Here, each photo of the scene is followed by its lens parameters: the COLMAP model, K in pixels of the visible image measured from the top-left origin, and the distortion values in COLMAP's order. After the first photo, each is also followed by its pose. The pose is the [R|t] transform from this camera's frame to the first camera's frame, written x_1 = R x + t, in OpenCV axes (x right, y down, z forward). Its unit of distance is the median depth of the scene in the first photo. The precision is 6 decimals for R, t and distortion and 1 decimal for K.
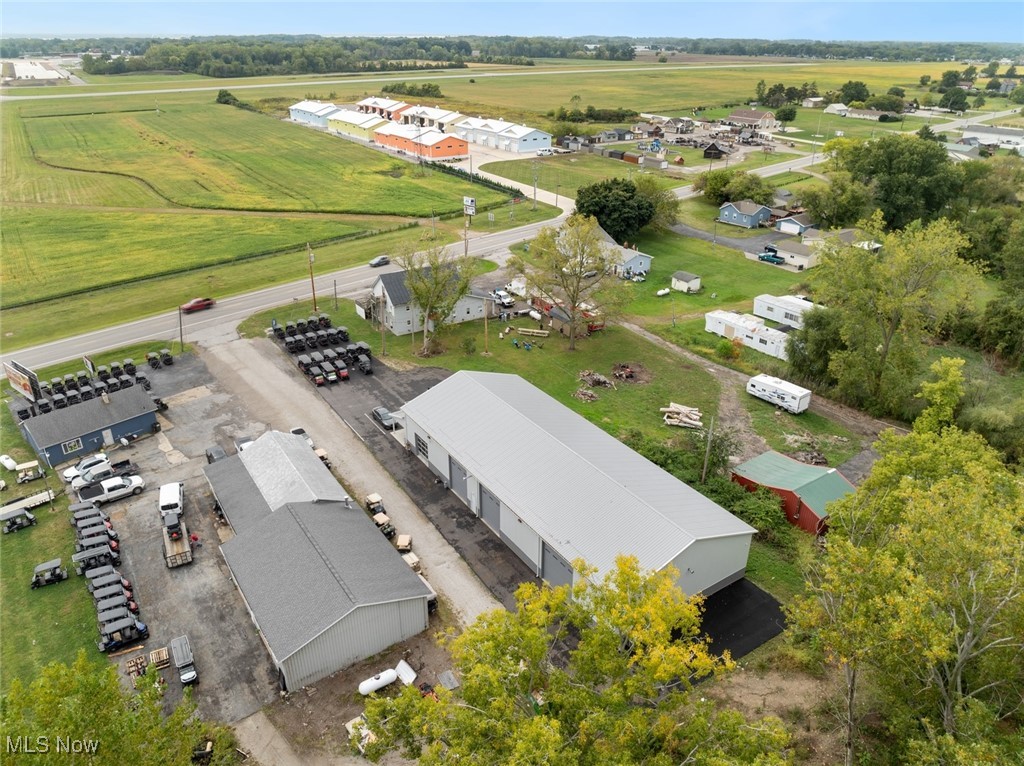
lens RADIAL K [[720.4, 0, 516.7], [0, 720.4, 379.1], [0, 0, 1]] dist [-0.037528, 0.002842]
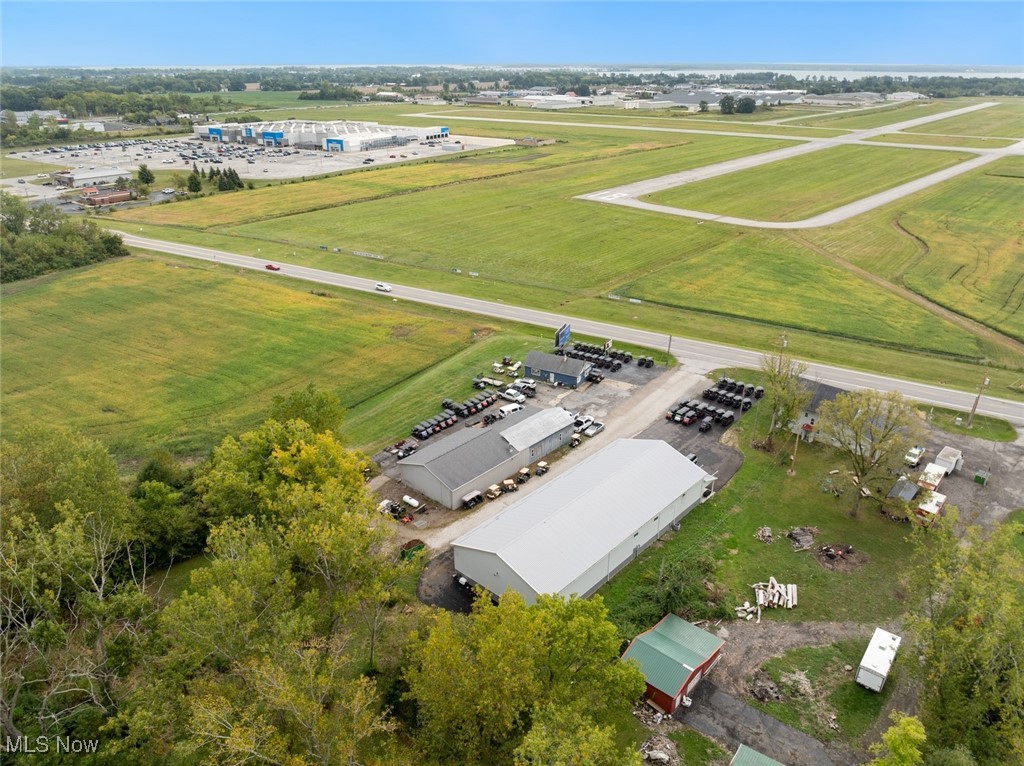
lens RADIAL K [[721.1, 0, 512.0], [0, 721.1, 383.0], [0, 0, 1]] dist [-0.038148, -0.000739]
pose [[0.239465, 0.392543, -0.888012, 0.840453], [-0.421860, 0.865842, 0.268983, -0.291269], [0.874466, 0.310205, 0.372937, 0.204464]]
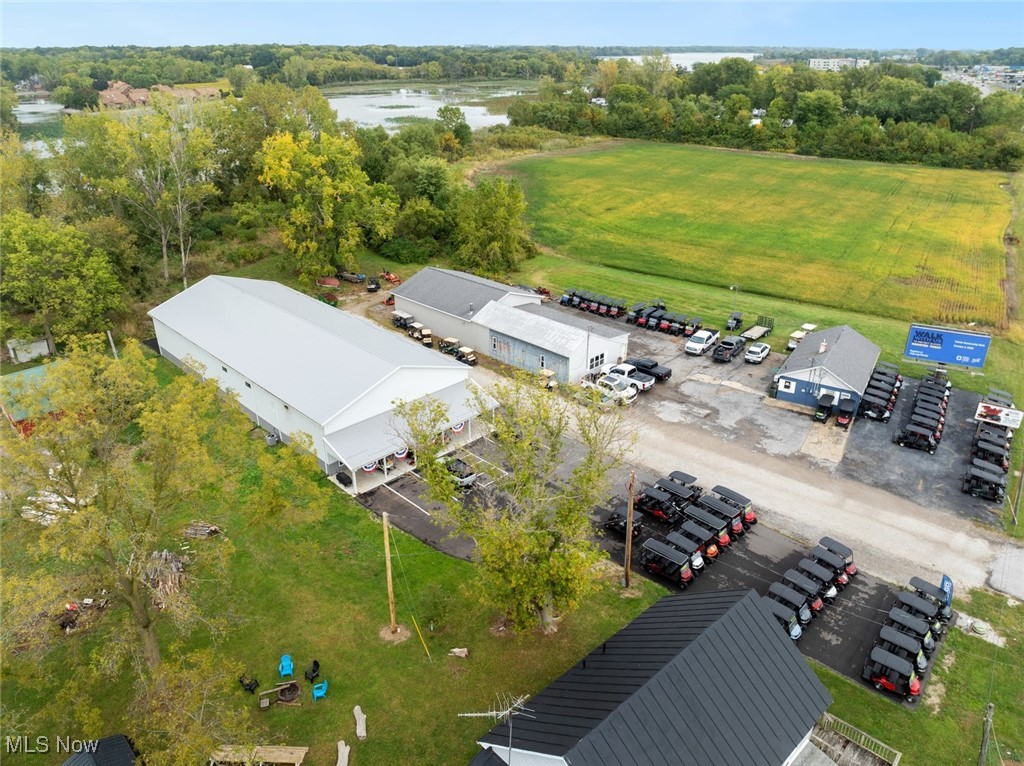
lens RADIAL K [[724.0, 0, 515.6], [0, 724.0, 369.2], [0, 0, 1]] dist [-0.038870, -0.000109]
pose [[-0.981322, 0.074443, -0.177384, -0.053019], [-0.088174, 0.645467, 0.758682, -0.490731], [0.170974, 0.760152, -0.626847, 1.267914]]
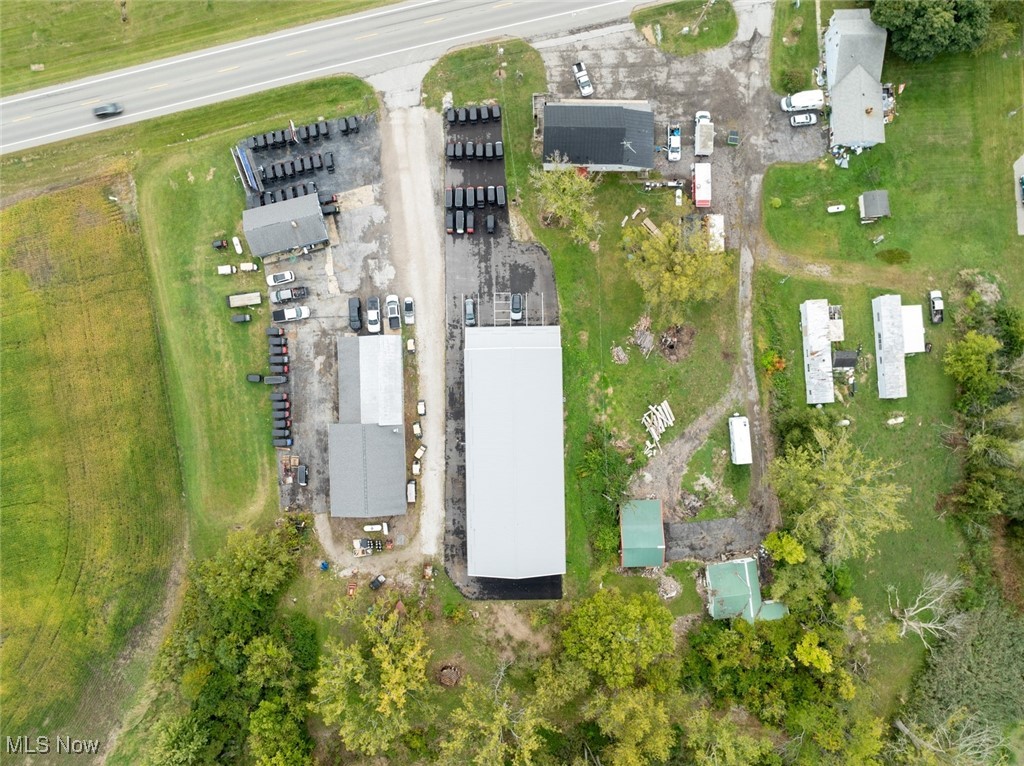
lens RADIAL K [[734.9, 0, 517.0], [0, 734.9, 377.1], [0, 0, 1]] dist [-0.038034, 0.006187]
pose [[0.840369, 0.542006, -0.003237, -0.031316], [-0.238913, 0.375776, 0.895384, -1.073539], [0.486520, -0.751680, 0.445282, 0.287492]]
